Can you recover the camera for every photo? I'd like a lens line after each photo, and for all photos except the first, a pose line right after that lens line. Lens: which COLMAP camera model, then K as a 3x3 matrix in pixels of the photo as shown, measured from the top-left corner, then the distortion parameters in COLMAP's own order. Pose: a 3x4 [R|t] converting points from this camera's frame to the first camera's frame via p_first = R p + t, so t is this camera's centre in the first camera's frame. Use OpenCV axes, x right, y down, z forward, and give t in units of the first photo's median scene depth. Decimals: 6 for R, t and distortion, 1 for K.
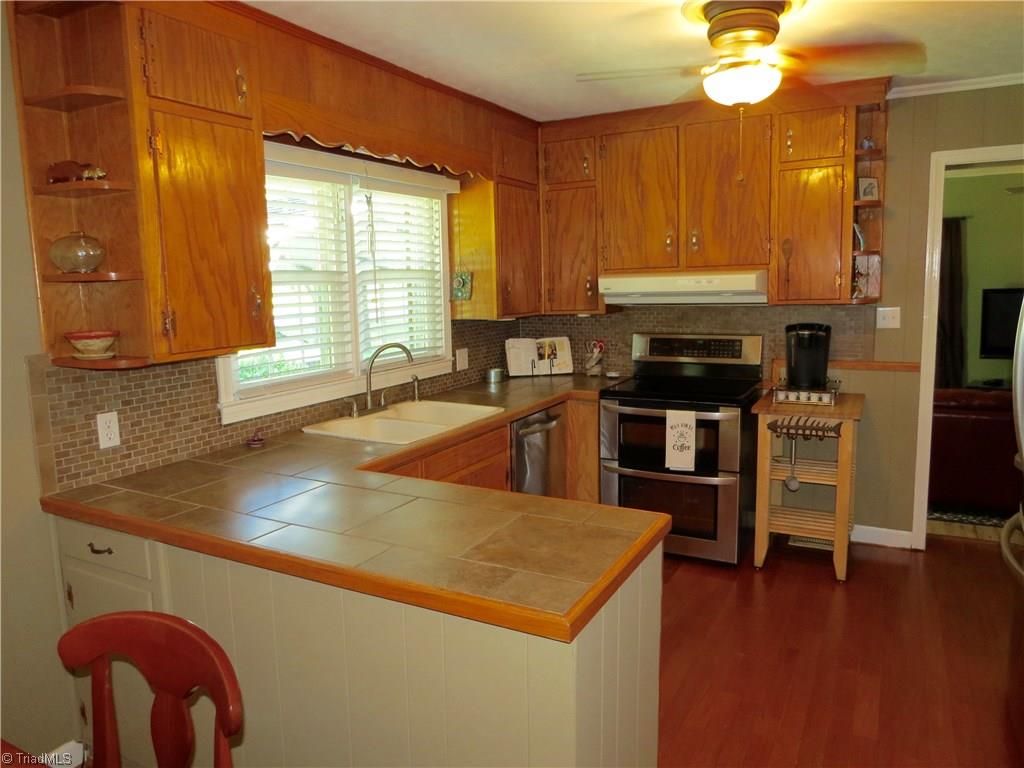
lens RADIAL K [[737.5, 0, 513.4], [0, 737.5, 384.3], [0, 0, 1]] dist [-0.013985, 0.002649]
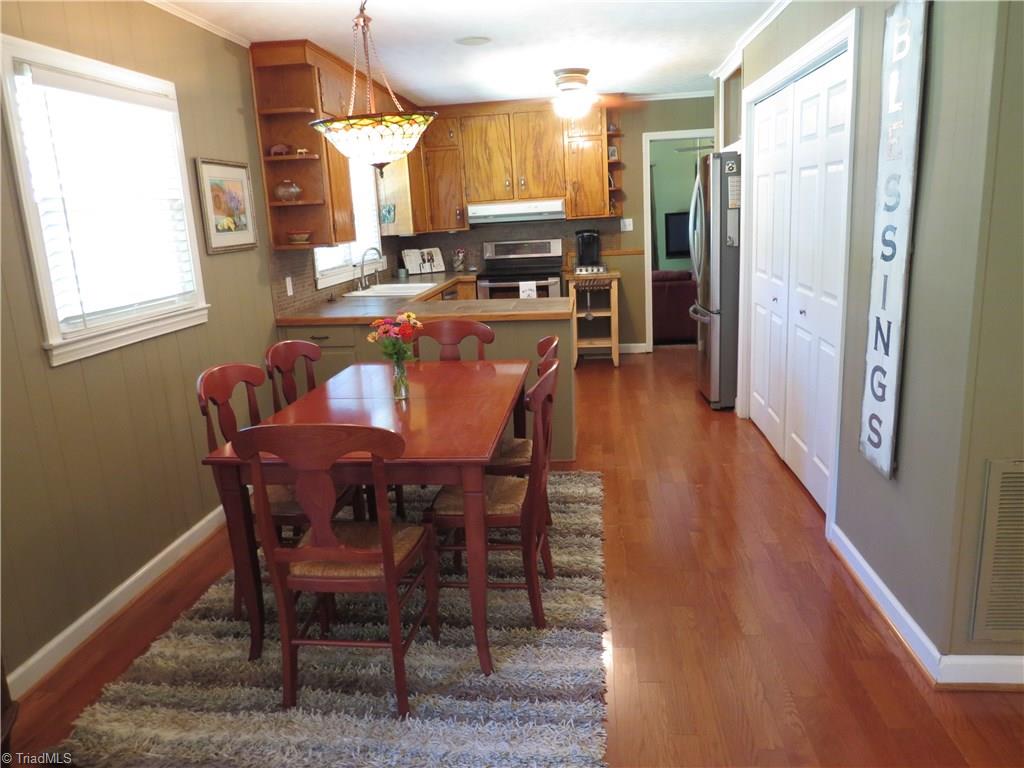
lens RADIAL K [[737.5, 0, 511.6], [0, 737.5, 381.2], [0, 0, 1]] dist [-0.013985, 0.002649]
pose [[0.927082, -0.106474, 0.359418, -0.428840], [0.082478, 0.993255, 0.081498, 0.115981], [-0.365672, -0.045911, 0.929611, -0.578338]]
